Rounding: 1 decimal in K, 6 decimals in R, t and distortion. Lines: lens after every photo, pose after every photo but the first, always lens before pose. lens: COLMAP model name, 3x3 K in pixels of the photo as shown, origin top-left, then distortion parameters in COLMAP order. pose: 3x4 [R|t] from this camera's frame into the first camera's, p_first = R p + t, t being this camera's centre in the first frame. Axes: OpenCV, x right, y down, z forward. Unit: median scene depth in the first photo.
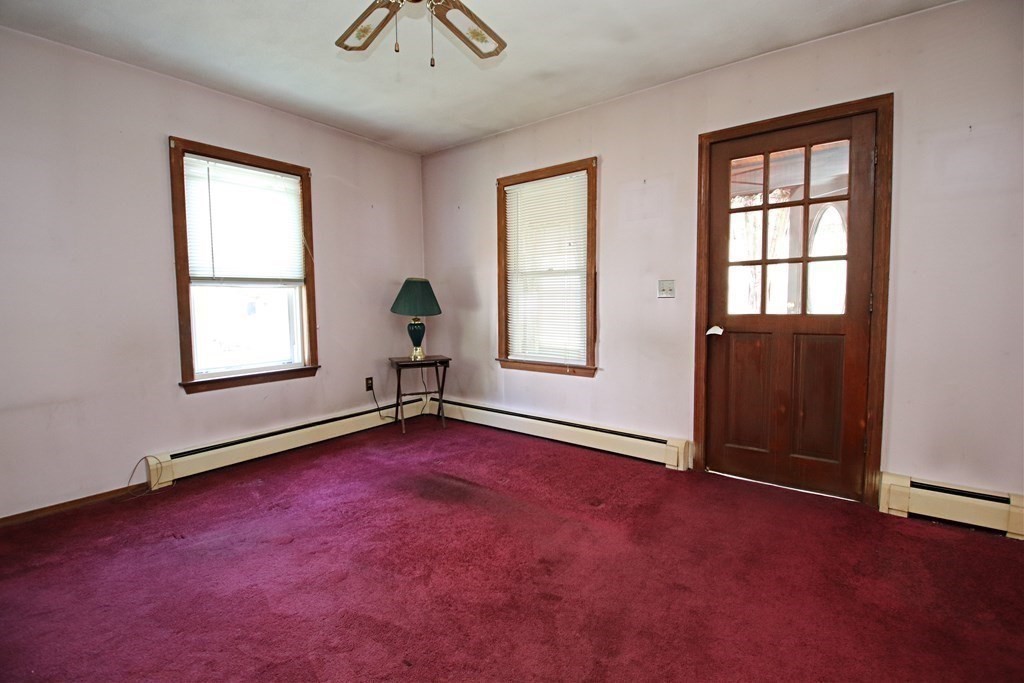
lens RADIAL K [[472.2, 0, 514.1], [0, 472.2, 333.9], [0, 0, 1]] dist [0.000373, -0.019679]
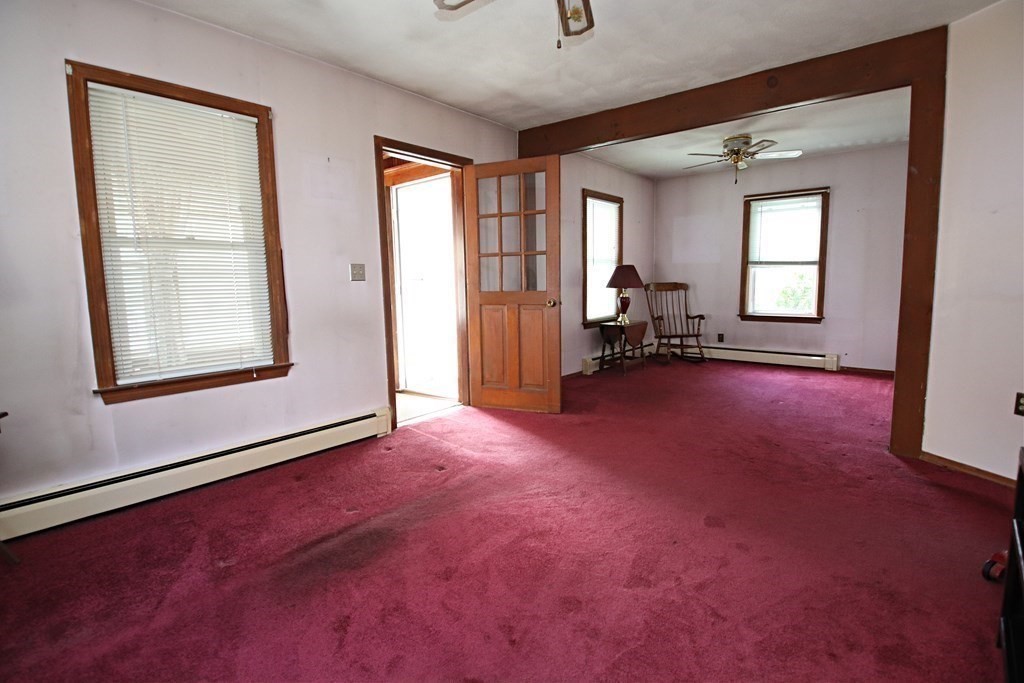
lens RADIAL K [[472.2, 0, 514.1], [0, 472.2, 333.9], [0, 0, 1]] dist [0.000373, -0.019679]
pose [[0.034403, -0.099621, 0.994431, -0.714940], [0.084114, 0.991778, 0.096446, -0.031390], [-0.995862, 0.080328, 0.042500, 0.624299]]
